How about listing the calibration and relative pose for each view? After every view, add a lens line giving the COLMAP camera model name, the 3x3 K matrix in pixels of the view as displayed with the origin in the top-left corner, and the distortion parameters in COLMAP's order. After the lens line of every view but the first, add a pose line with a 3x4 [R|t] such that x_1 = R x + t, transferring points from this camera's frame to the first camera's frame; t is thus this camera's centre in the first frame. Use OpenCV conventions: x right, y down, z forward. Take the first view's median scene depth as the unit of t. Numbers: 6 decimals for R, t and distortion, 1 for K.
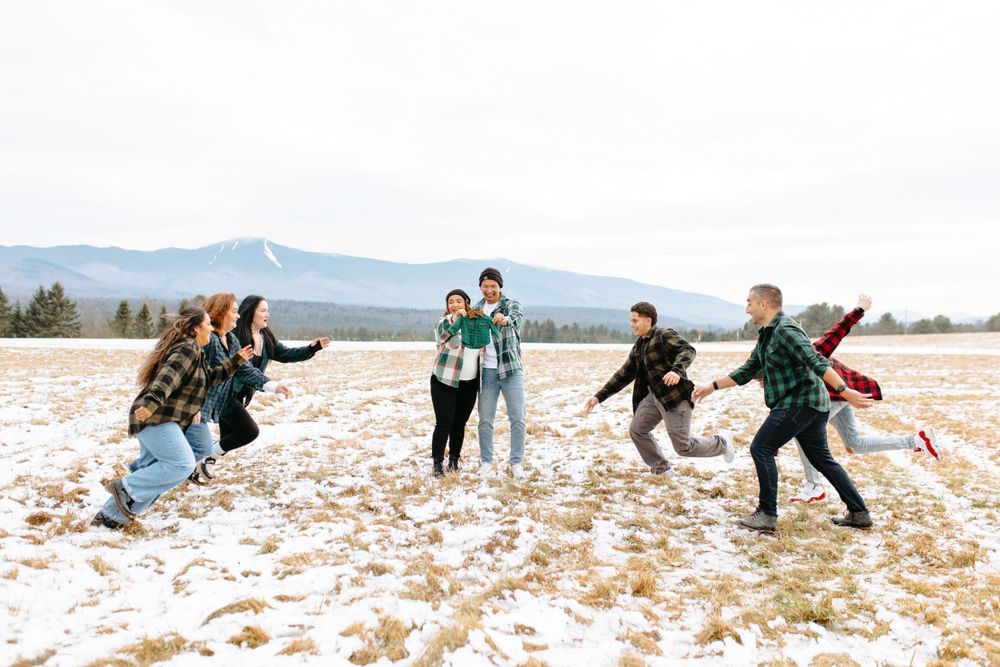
lens RADIAL K [[1018.2, 0, 500.0], [0, 1018.2, 333.5], [0, 0, 1]] dist [-0.003754, 0.006453]
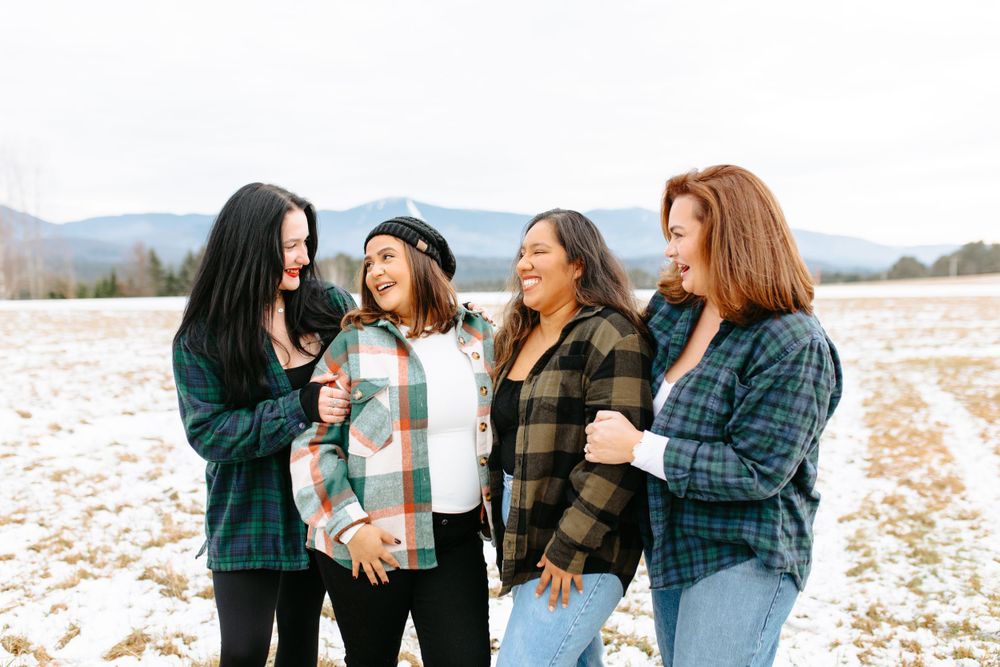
lens RADIAL K [[930.8, 0, 500.0], [0, 930.8, 333.5], [0, 0, 1]] dist [-0.000790, -0.001729]
pose [[0.983199, -0.016875, -0.181757, 0.237884], [0.026846, 0.998258, 0.052539, -0.003885], [0.180554, -0.056536, 0.981939, 0.458747]]
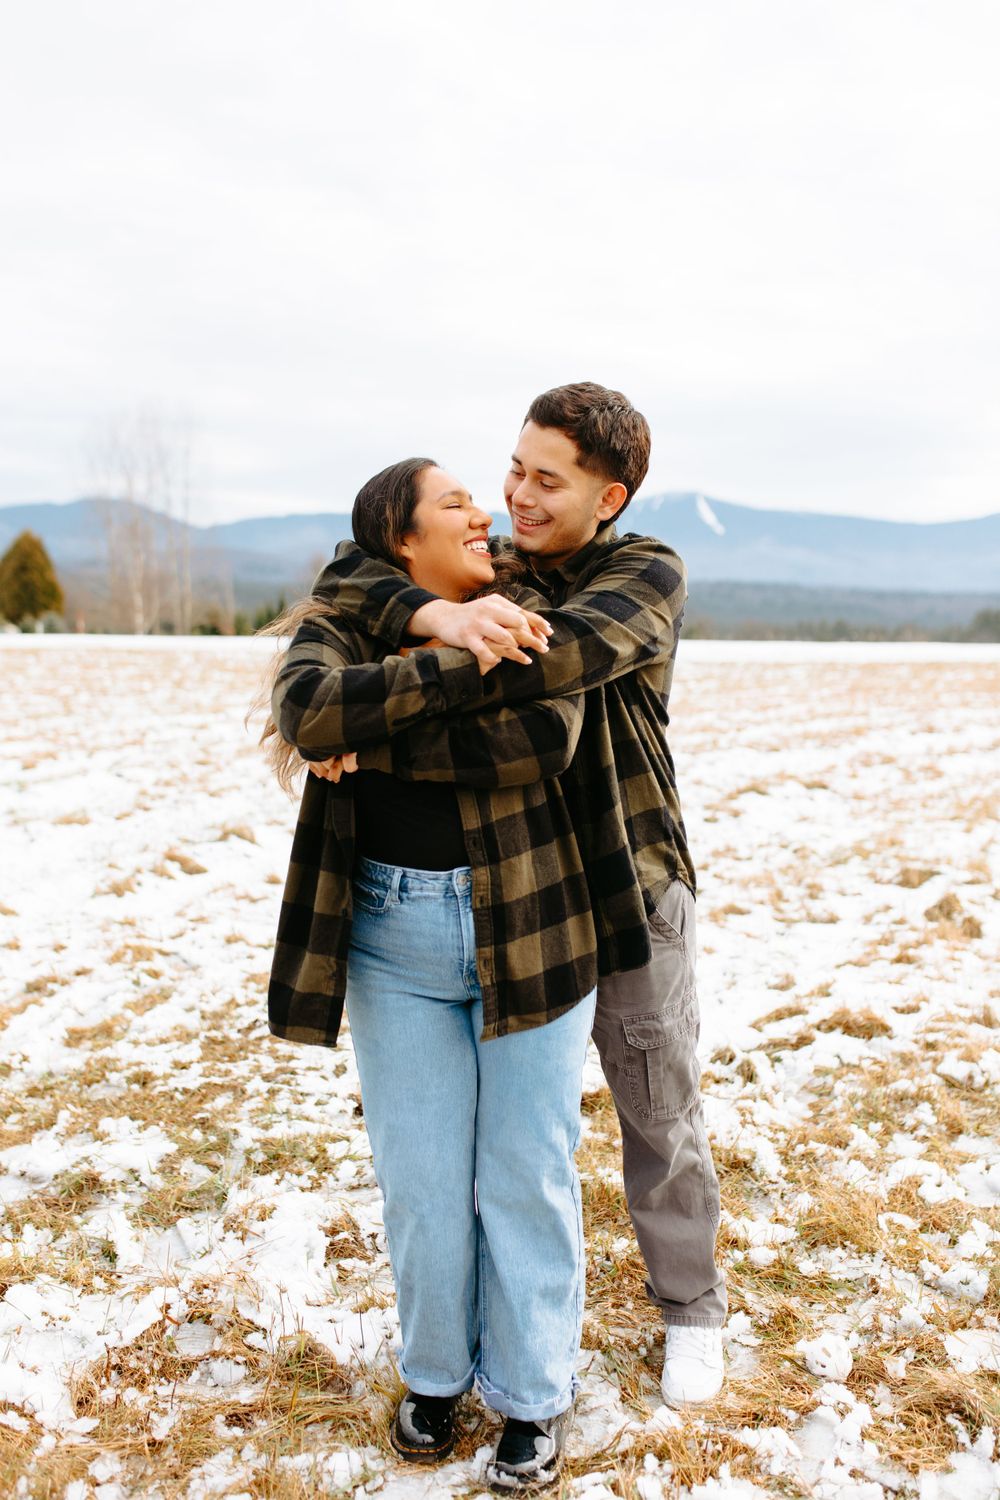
lens RADIAL K [[1355.3, 0, 500.0], [0, 1355.3, 750.0], [0, 0, 1]] dist [-0.003159, -0.000392]
pose [[0.923978, 0.032487, -0.381064, 0.001868], [0.001819, 0.996001, 0.089322, -0.009460], [0.382442, -0.083225, 0.920224, 0.600963]]
